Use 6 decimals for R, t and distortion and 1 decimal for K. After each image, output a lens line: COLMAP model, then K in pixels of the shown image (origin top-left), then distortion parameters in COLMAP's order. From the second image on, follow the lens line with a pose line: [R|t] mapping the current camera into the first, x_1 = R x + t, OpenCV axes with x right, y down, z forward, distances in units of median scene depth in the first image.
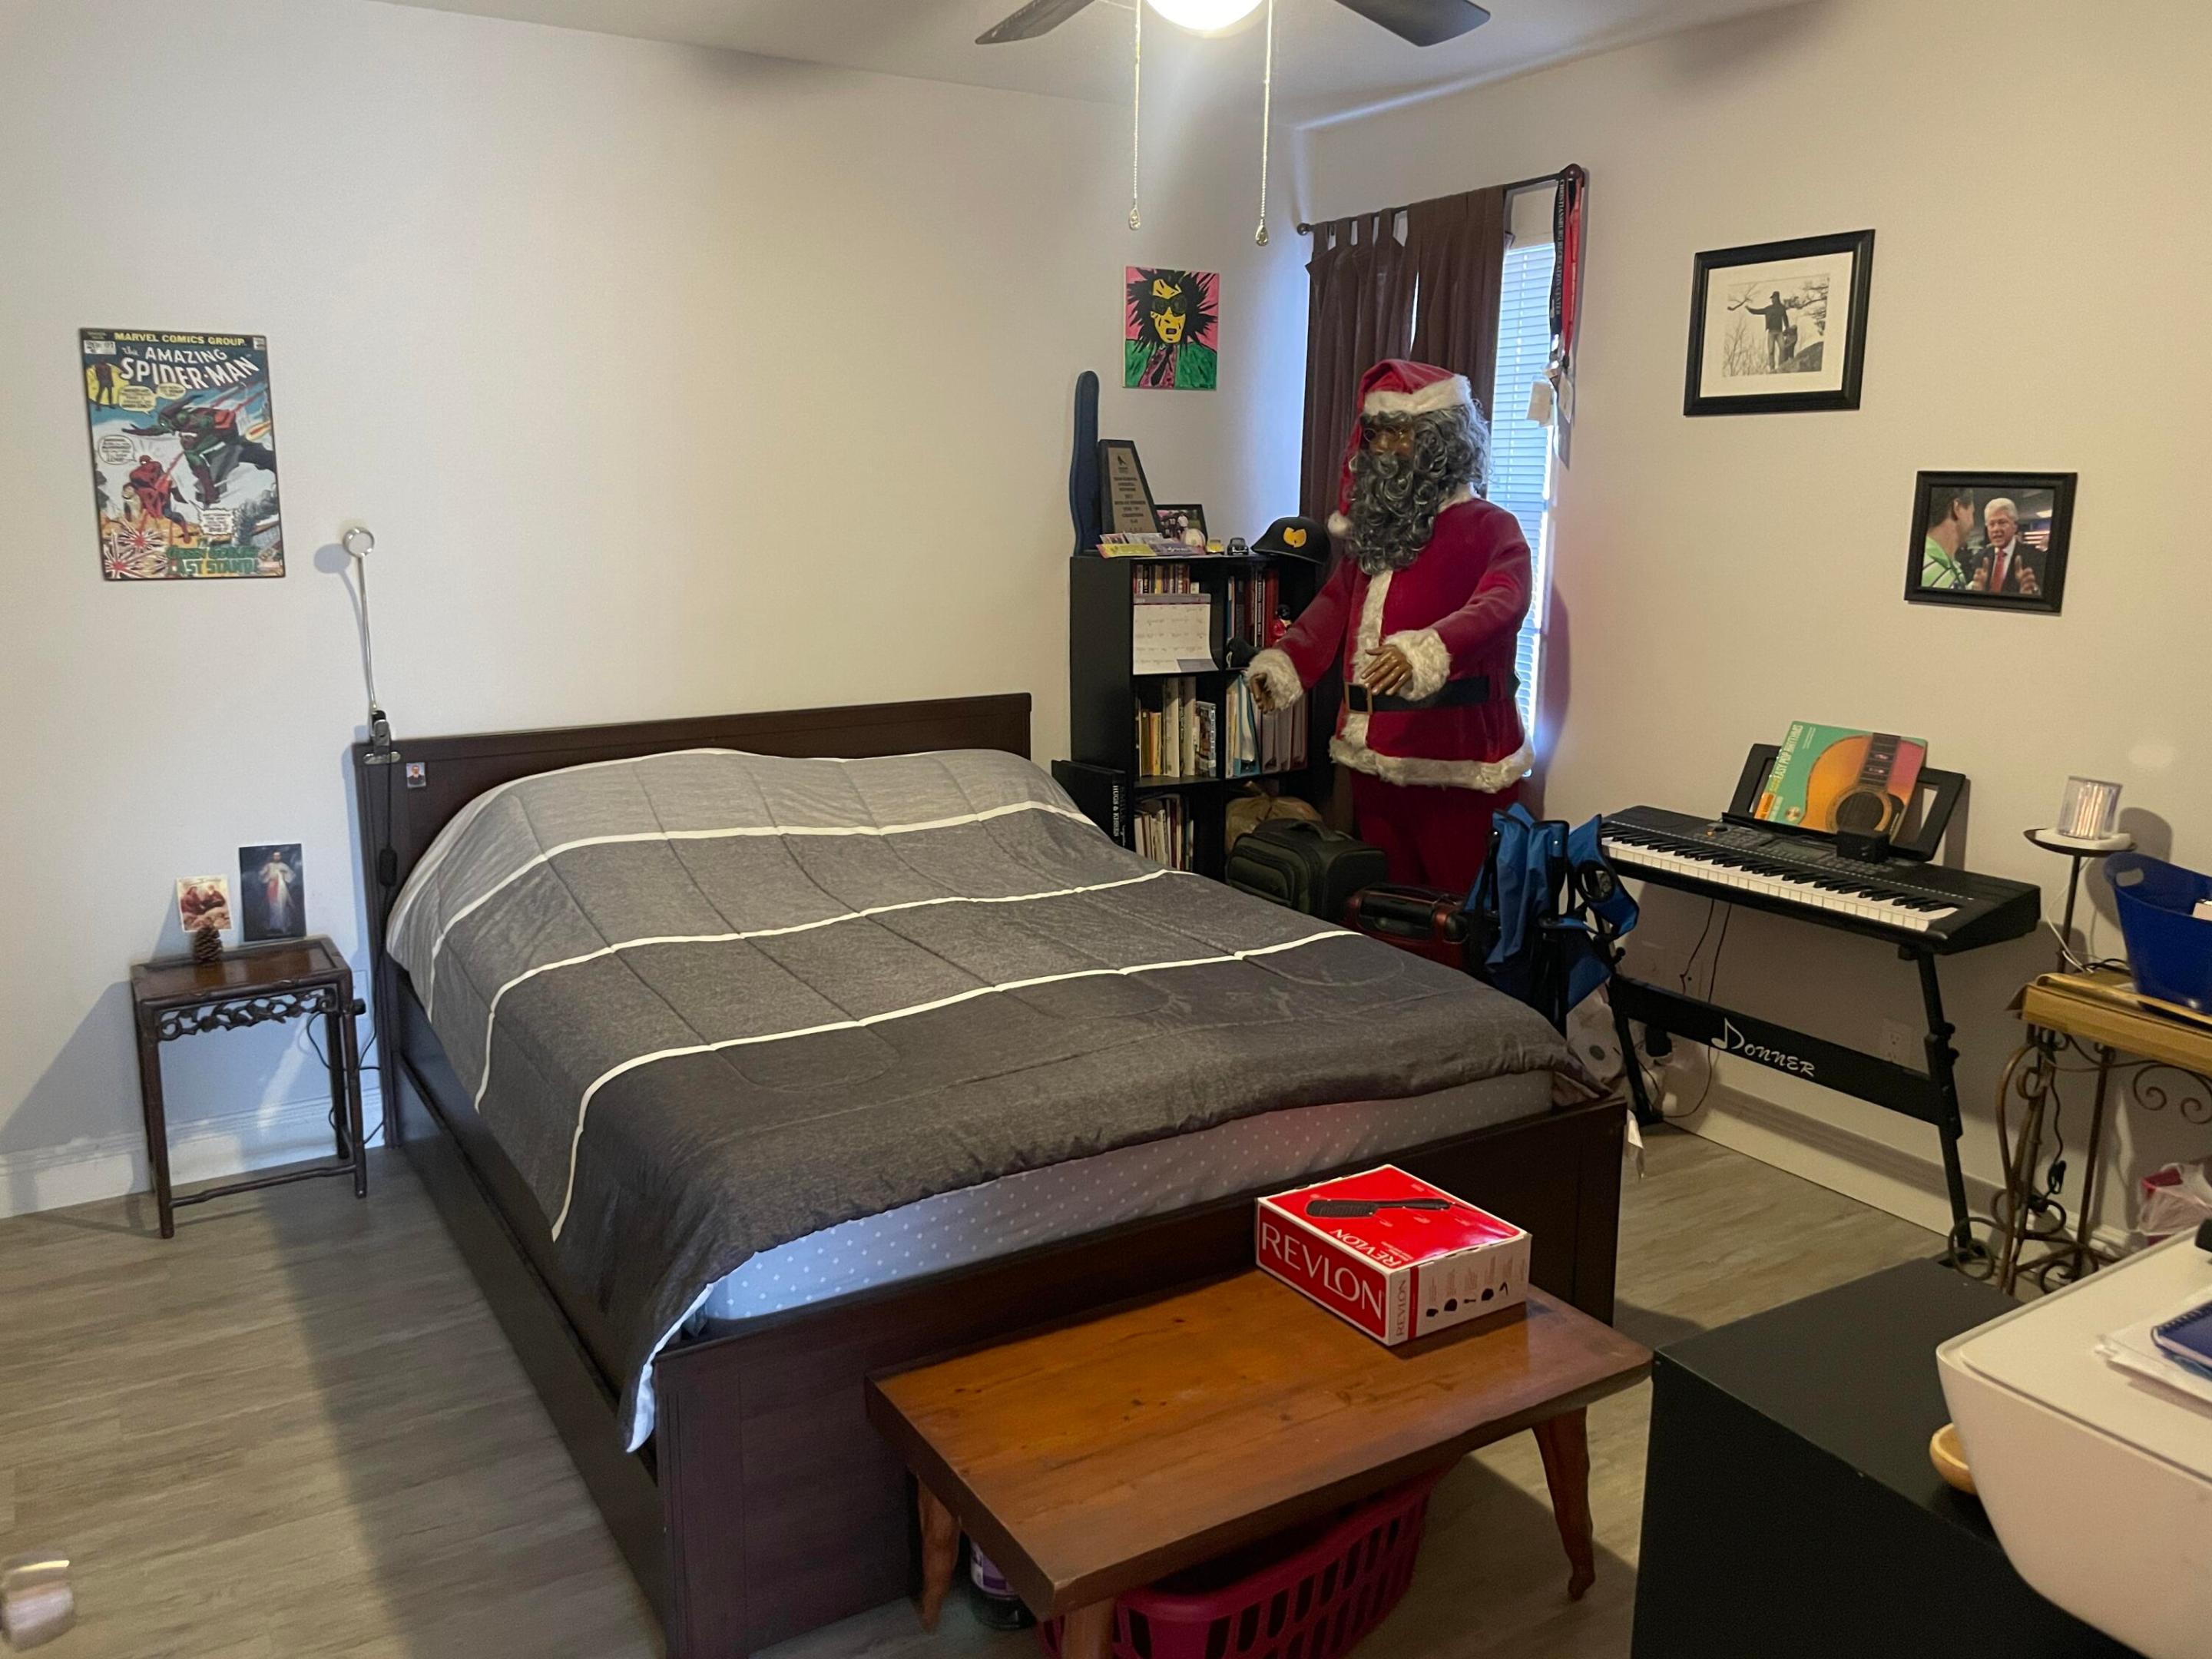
lens RADIAL K [[1702.9, 0, 1095.3], [0, 1702.9, 829.0], [0, 0, 1]] dist [0.078666, -0.106061]
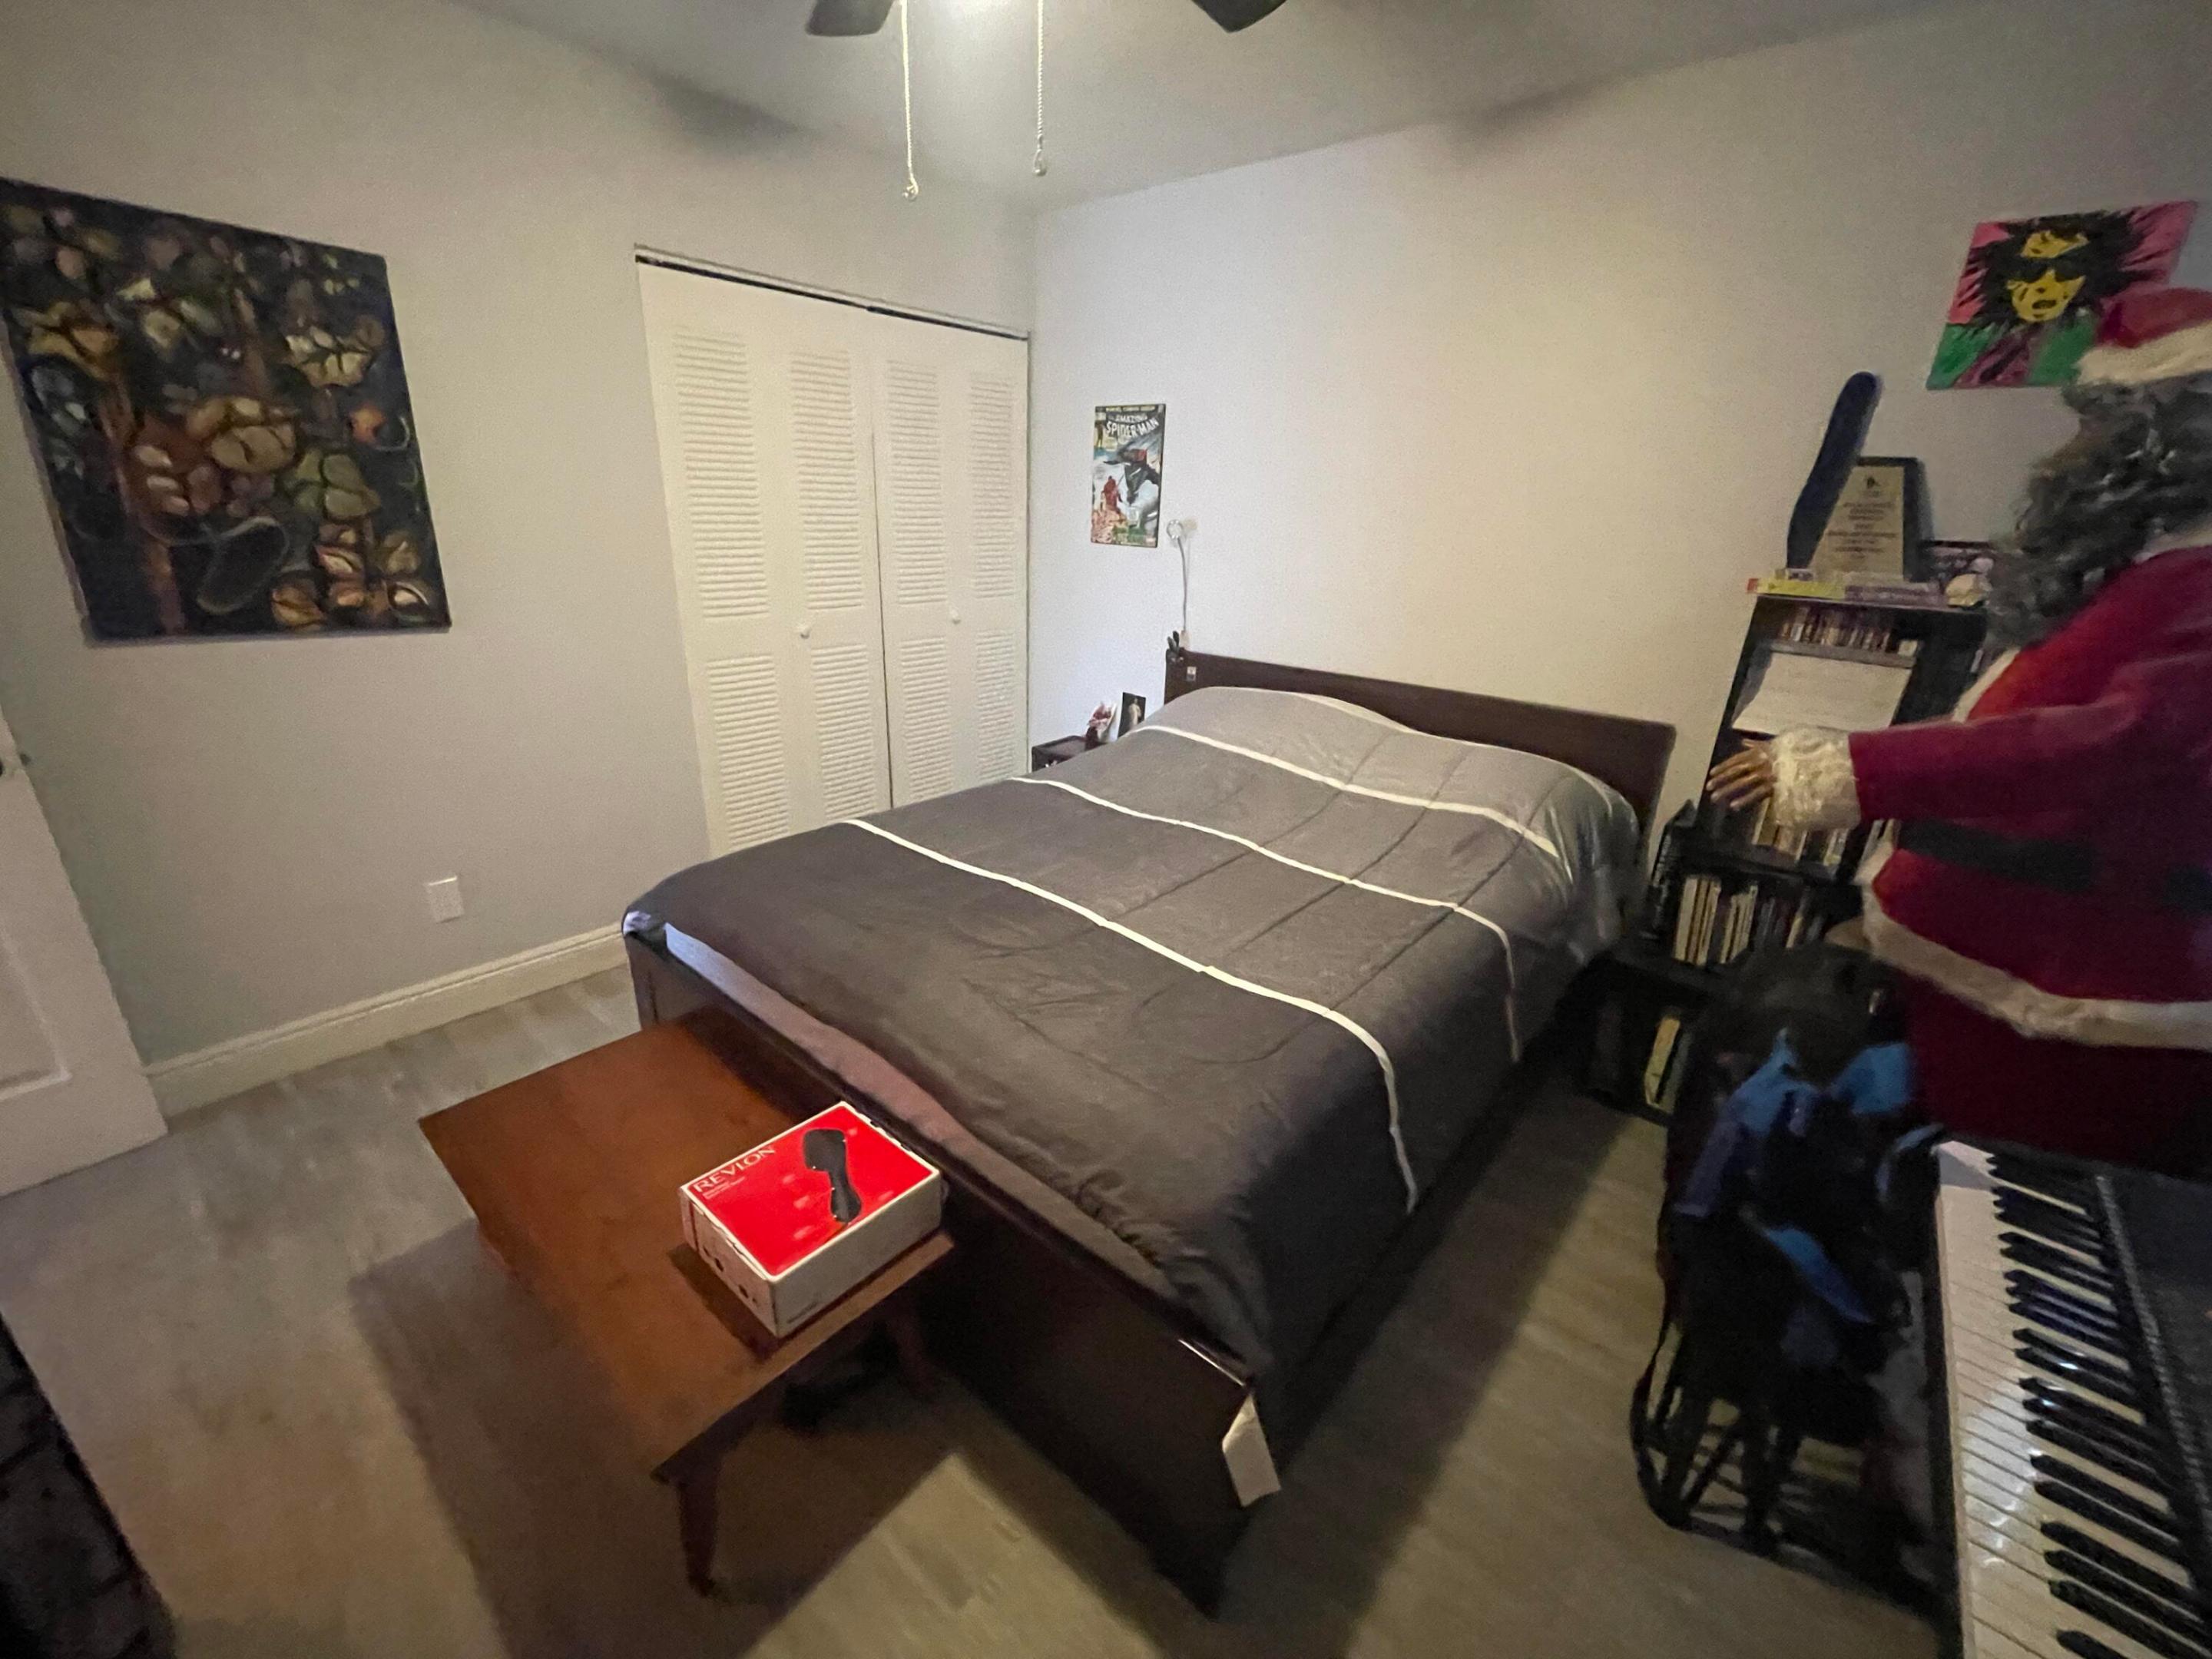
lens RADIAL K [[898.8, 0, 1091.7], [0, 898.8, 837.5], [0, 0, 1]] dist [0.001170, -0.001336]
pose [[0.301080, 0.344920, -0.889034, 0.448273], [-0.227183, 0.931394, 0.284417, -0.117718], [0.926142, 0.116341, 0.358784, 0.649207]]
